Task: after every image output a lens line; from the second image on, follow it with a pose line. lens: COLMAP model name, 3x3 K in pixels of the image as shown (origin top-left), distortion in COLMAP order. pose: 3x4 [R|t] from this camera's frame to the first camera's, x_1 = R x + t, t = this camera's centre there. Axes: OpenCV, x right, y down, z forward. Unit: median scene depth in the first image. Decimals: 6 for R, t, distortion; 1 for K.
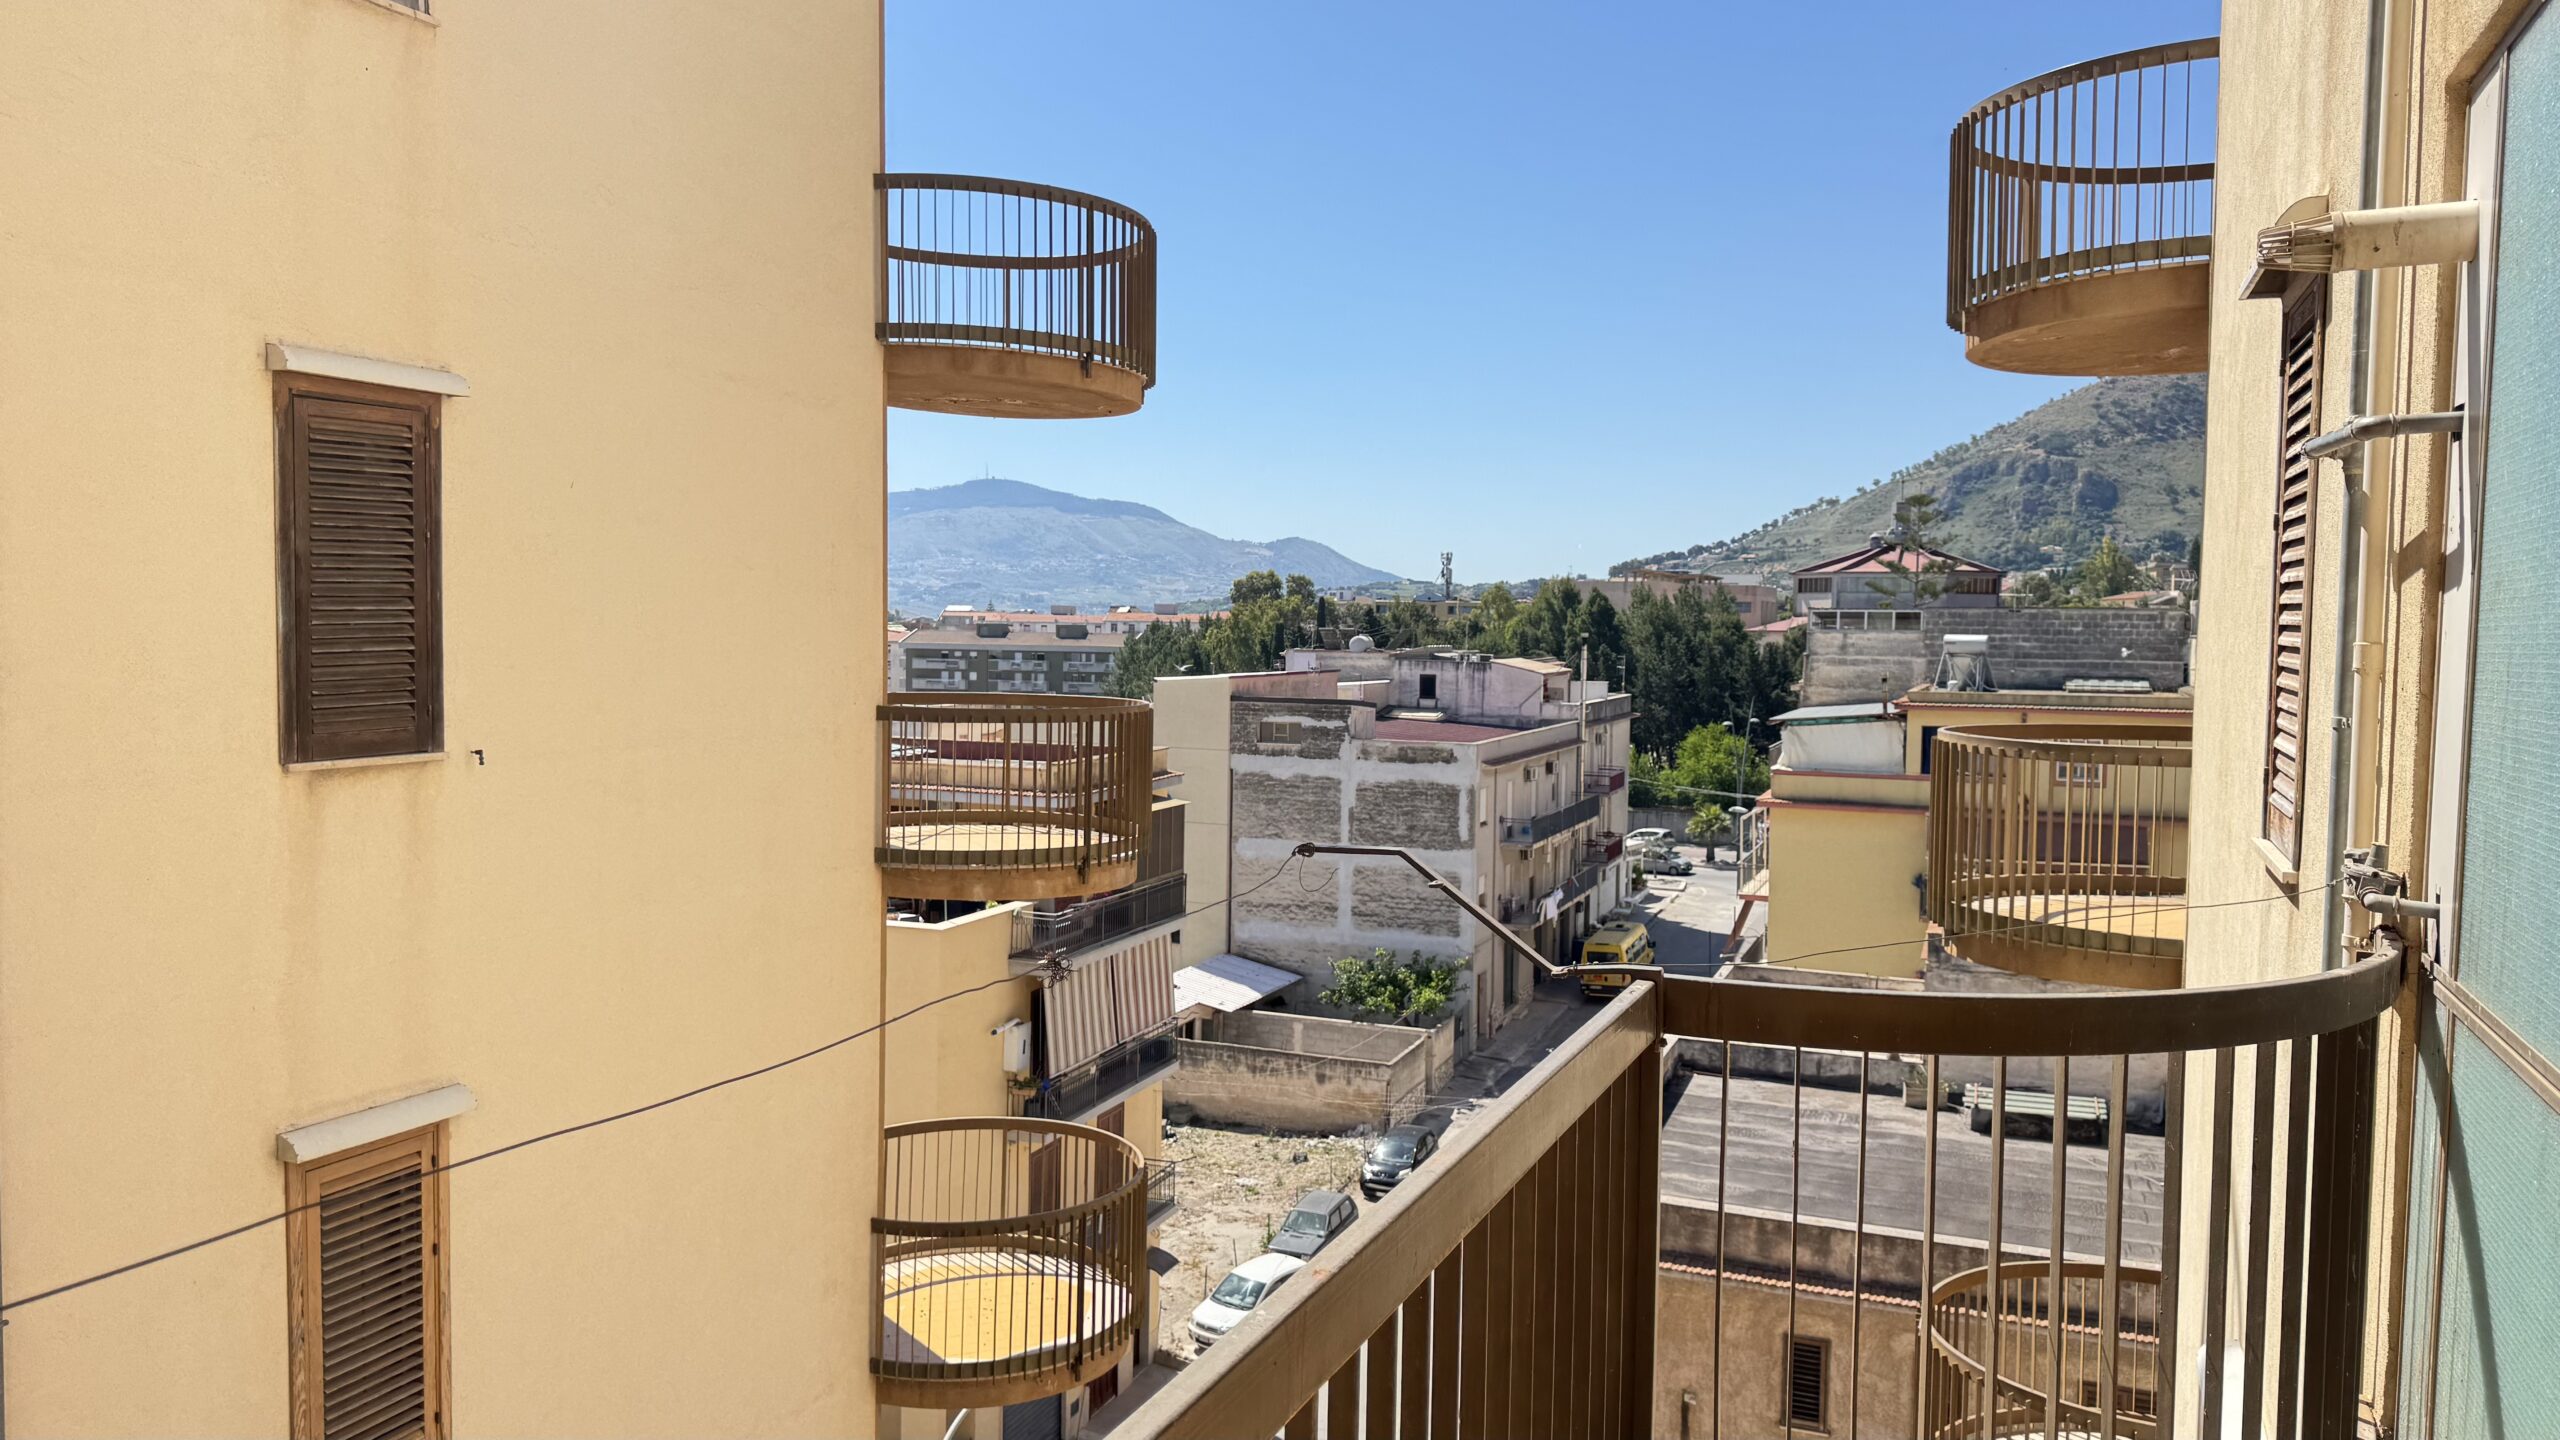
lens RADIAL K [[1852.7, 0, 1280.0], [0, 1852.7, 720.0], [0, 0, 1]] dist [0.185317, -0.000053]
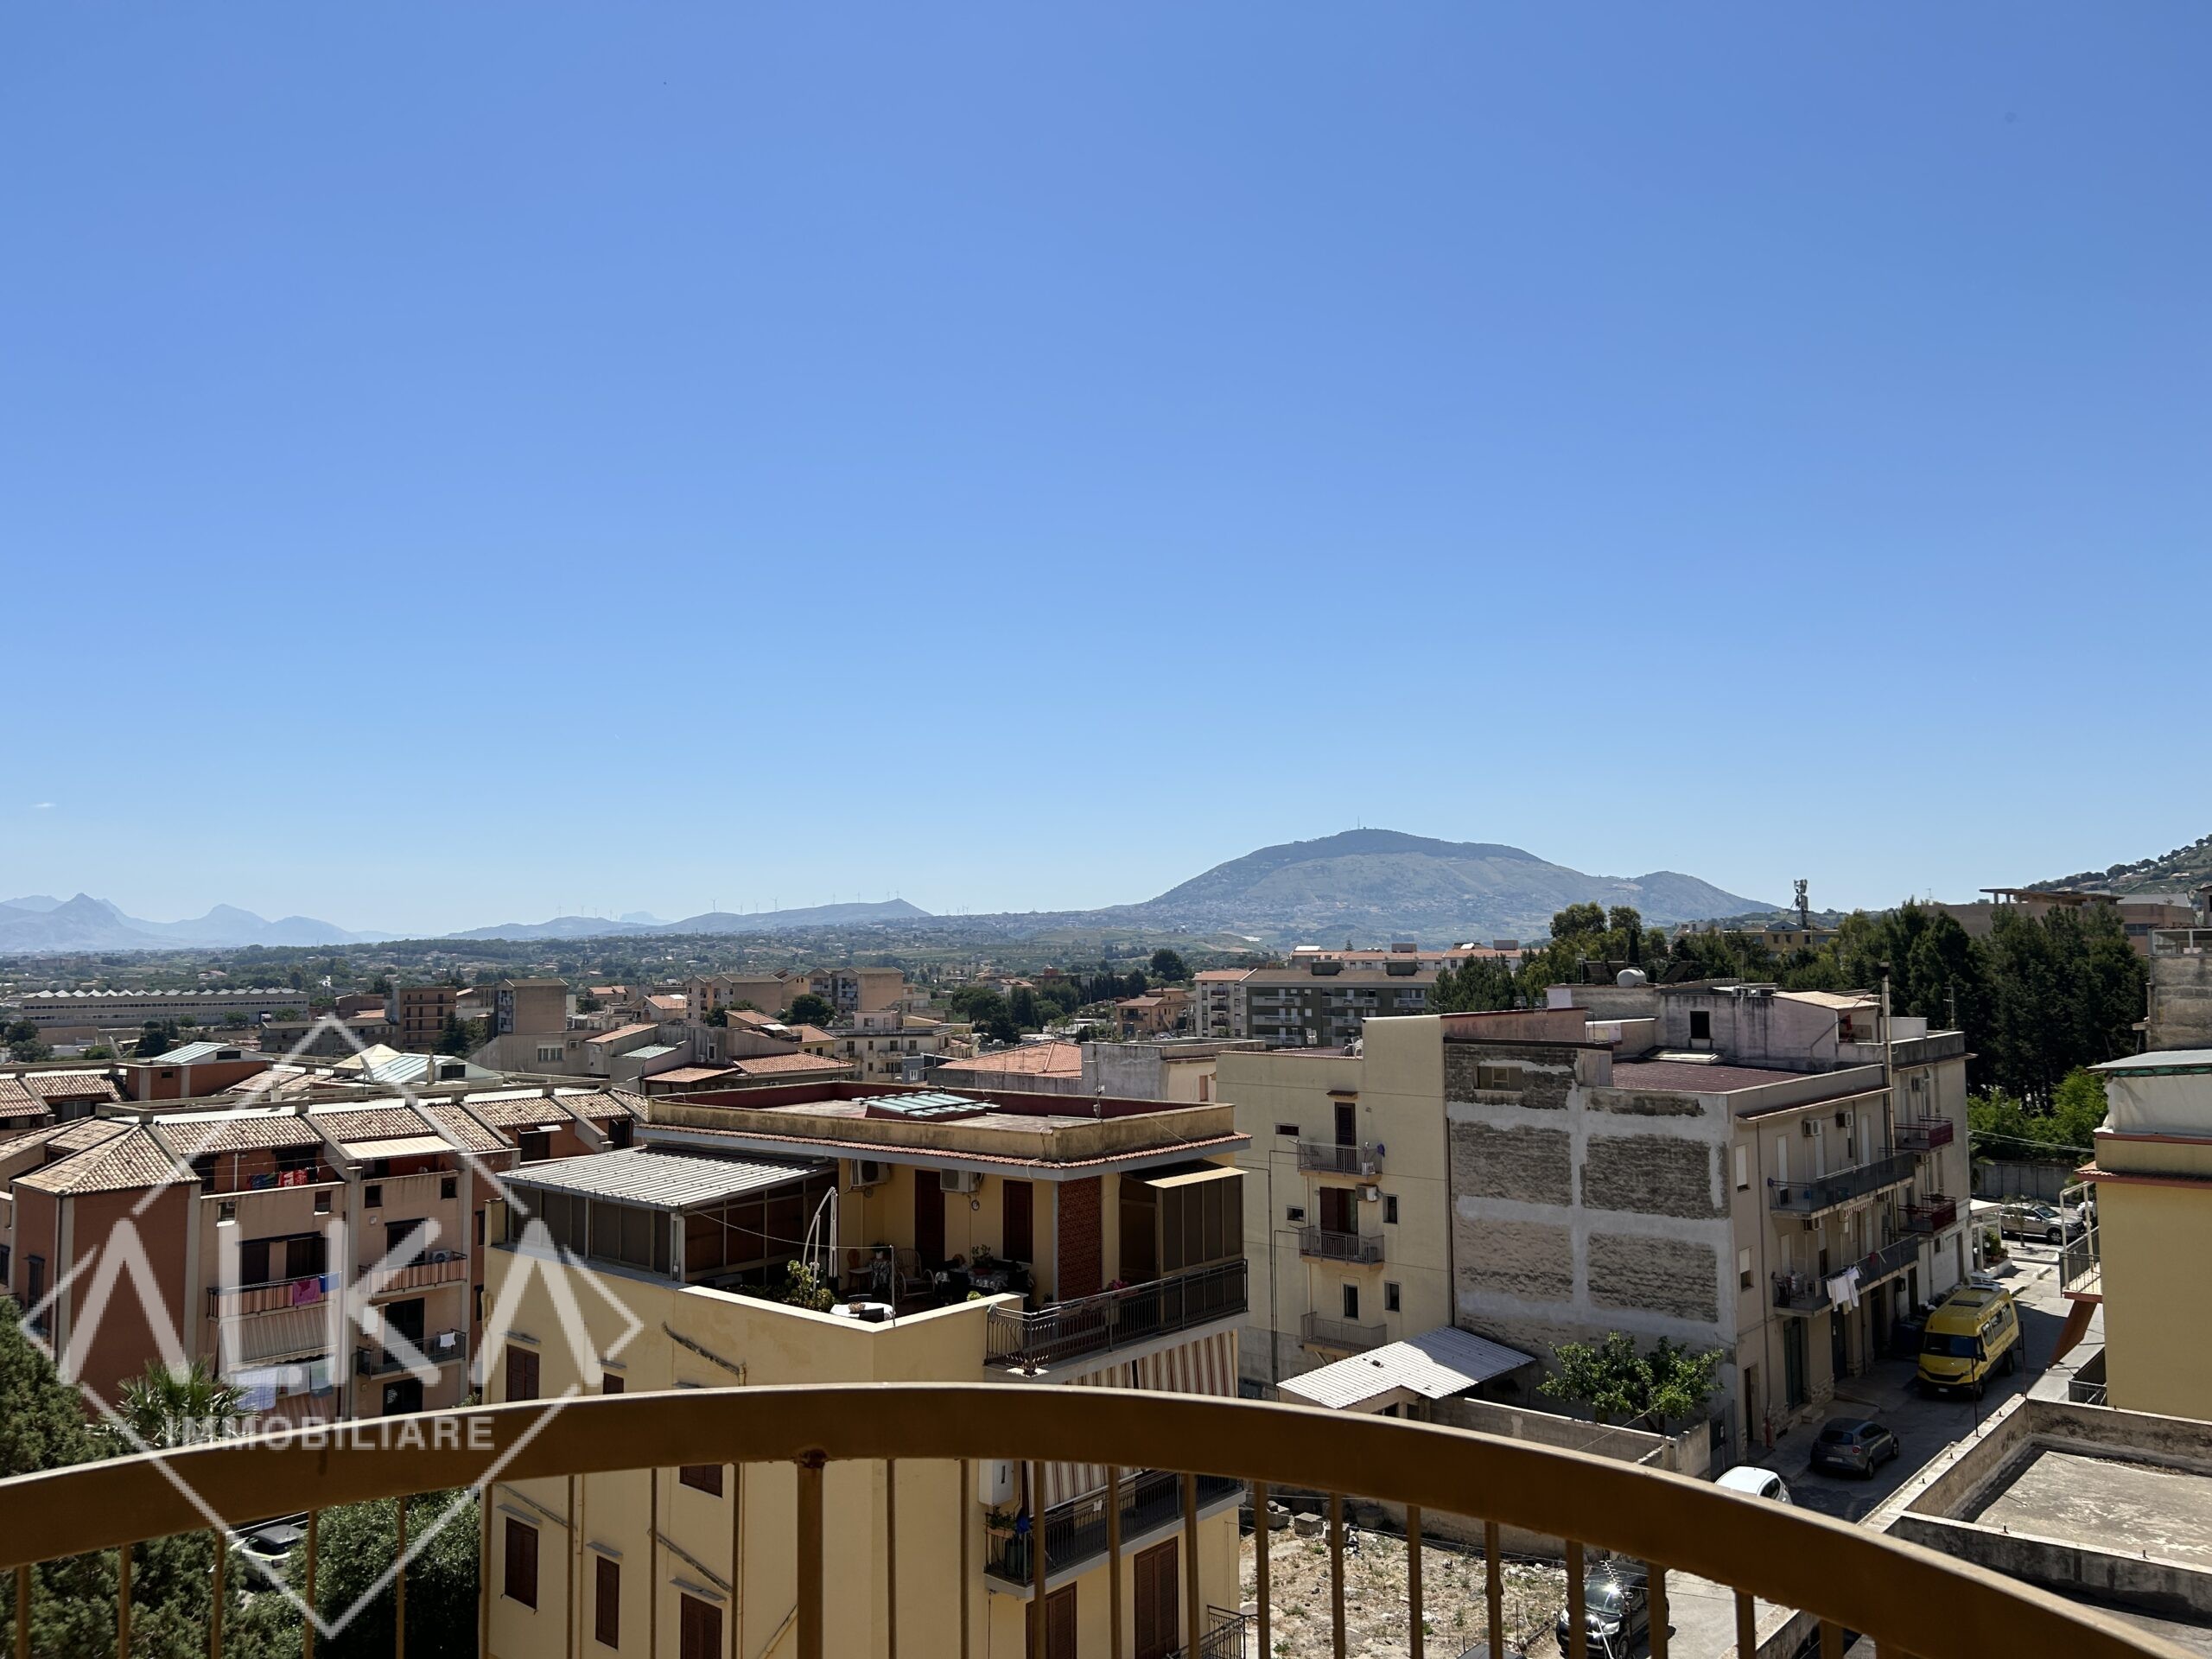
lens RADIAL K [[1659.0, 0, 1103.9], [0, 1659.0, 838.0], [0, 0, 1]] dist [0.027776, -0.021693]
pose [[0.941533, -0.044485, -0.333970, 0.081986], [0.002091, 0.991997, -0.126241, -0.006596], [0.336913, 0.118162, 0.934092, 0.141230]]
